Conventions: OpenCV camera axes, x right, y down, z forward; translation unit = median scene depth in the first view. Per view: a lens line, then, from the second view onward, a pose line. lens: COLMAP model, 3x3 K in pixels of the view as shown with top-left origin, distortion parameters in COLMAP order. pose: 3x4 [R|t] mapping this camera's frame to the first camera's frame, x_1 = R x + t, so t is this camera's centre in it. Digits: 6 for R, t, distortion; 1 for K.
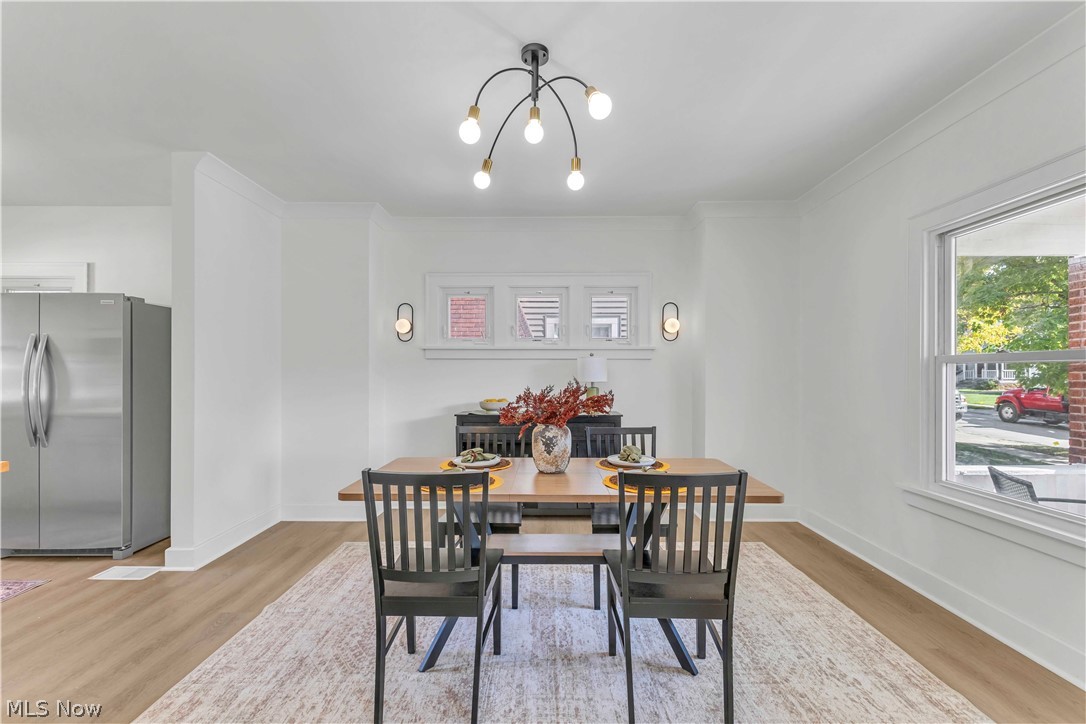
lens RADIAL K [[466.8, 0, 544.8], [0, 466.8, 365.8], [0, 0, 1]] dist [0.009236, -0.000004]
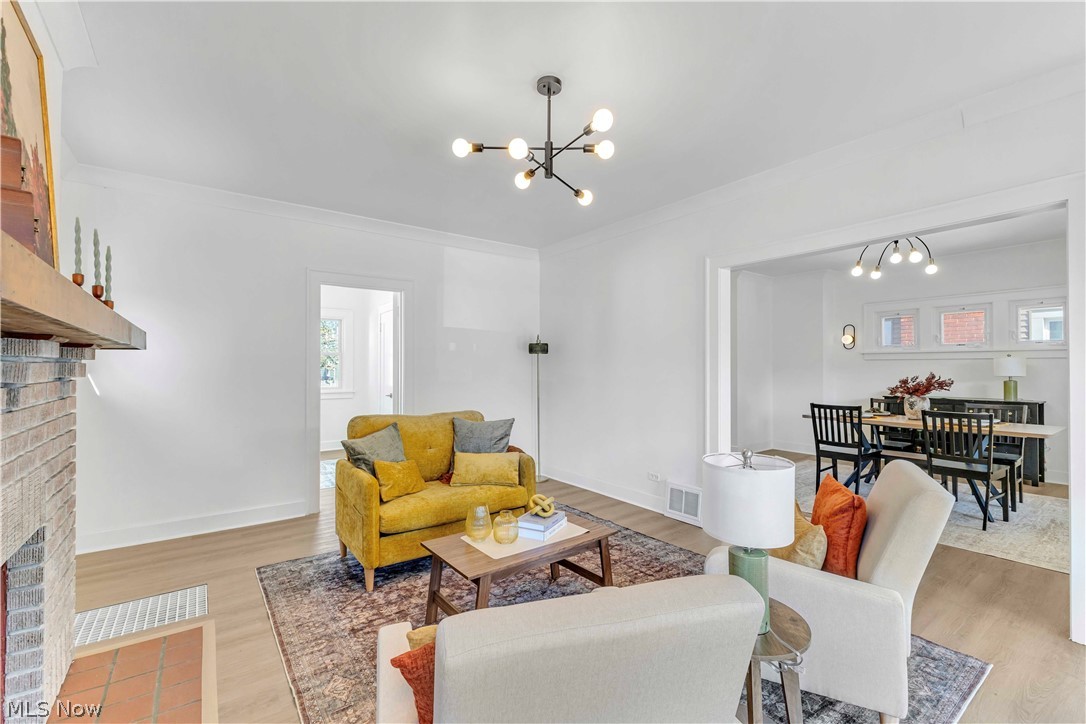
lens RADIAL K [[466.8, 0, 544.8], [0, 466.8, 365.8], [0, 0, 1]] dist [0.009236, -0.000004]
pose [[0.595004, -0.001928, -0.803720, 0.691147], [0.008907, 0.999952, 0.004195, -0.022279], [0.803673, -0.009655, 0.594992, -1.466603]]
